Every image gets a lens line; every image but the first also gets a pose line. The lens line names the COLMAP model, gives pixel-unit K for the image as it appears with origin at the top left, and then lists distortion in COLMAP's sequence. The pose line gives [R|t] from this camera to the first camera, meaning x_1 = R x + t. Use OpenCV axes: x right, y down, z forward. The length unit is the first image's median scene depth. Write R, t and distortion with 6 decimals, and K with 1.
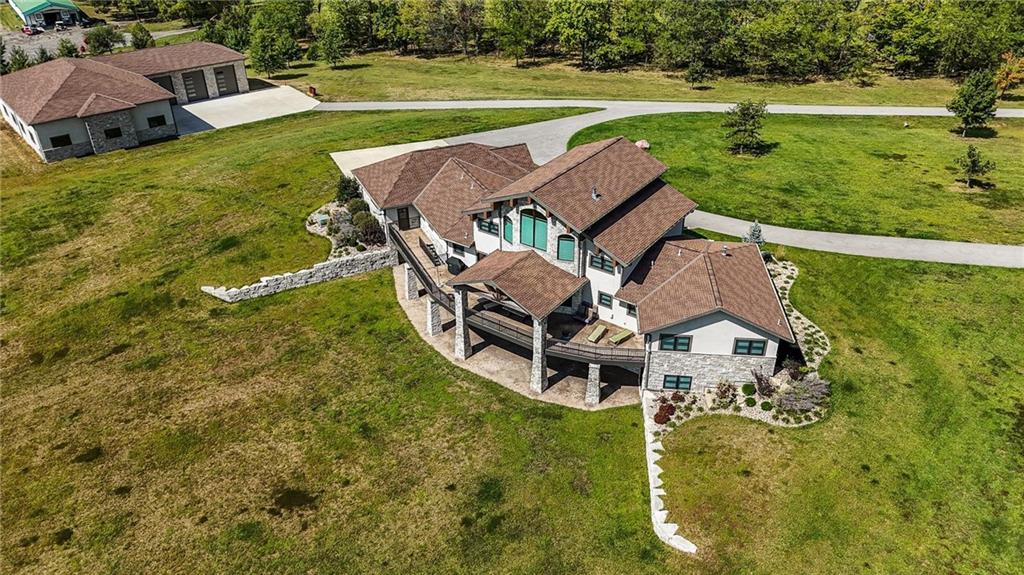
lens RADIAL K [[756.6, 0, 514.7], [0, 756.6, 282.7], [0, 0, 1]] dist [0.077145, -0.073338]
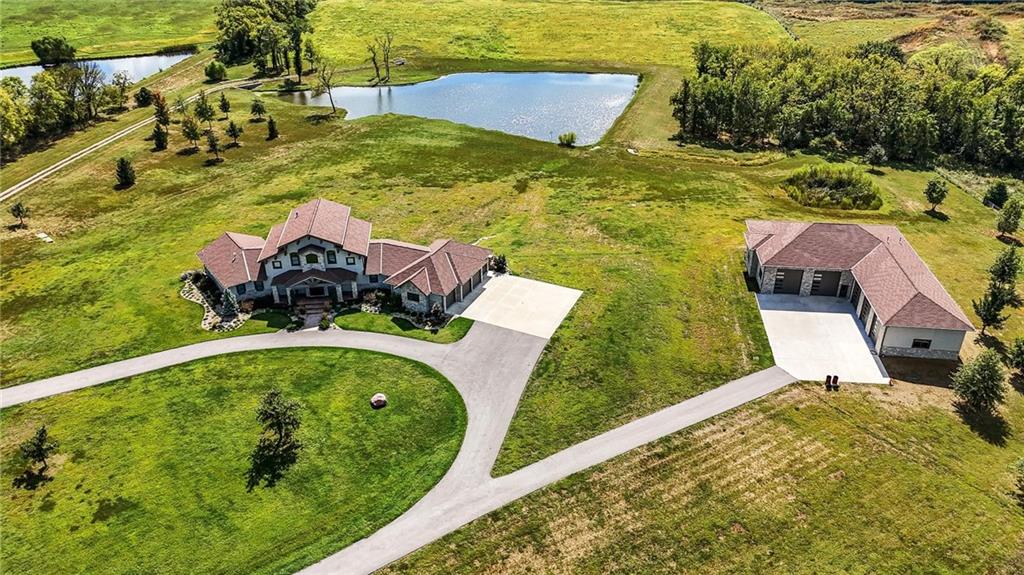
lens RADIAL K [[756.6, 0, 514.7], [0, 756.6, 282.7], [0, 0, 1]] dist [0.077145, -0.073338]
pose [[-0.751088, 0.318682, -0.578195, 0.775172], [-0.327657, 0.580380, 0.745520, -1.476948], [0.573156, 0.749400, -0.331498, 1.836636]]
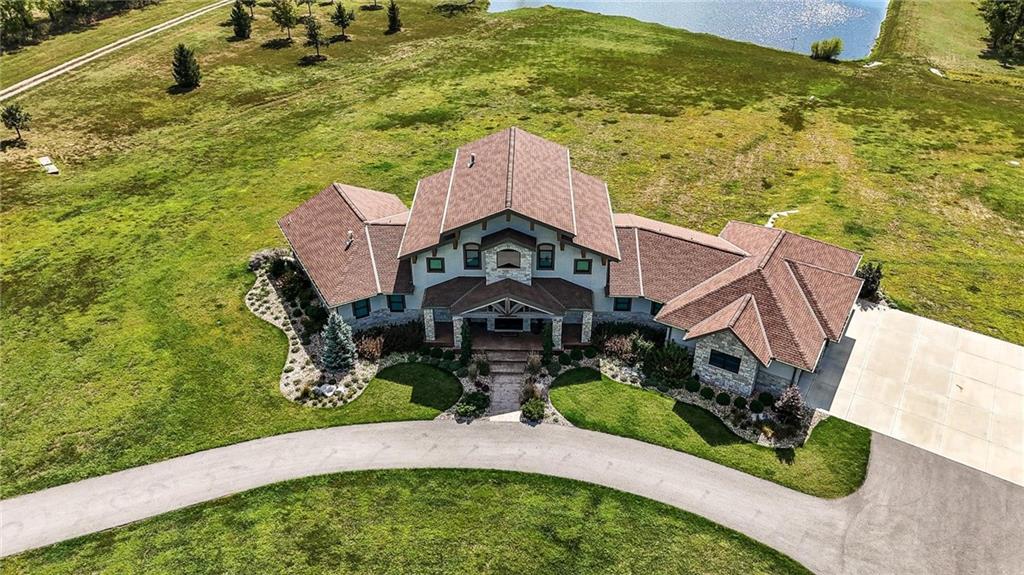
lens RADIAL K [[756.6, 0, 514.7], [0, 756.6, 282.7], [0, 0, 1]] dist [0.077145, -0.073338]
pose [[-0.828143, 0.311472, -0.466009, 0.499562], [-0.283434, 0.484565, 0.827564, -0.766977], [0.483574, 0.817424, -0.313007, 1.265614]]
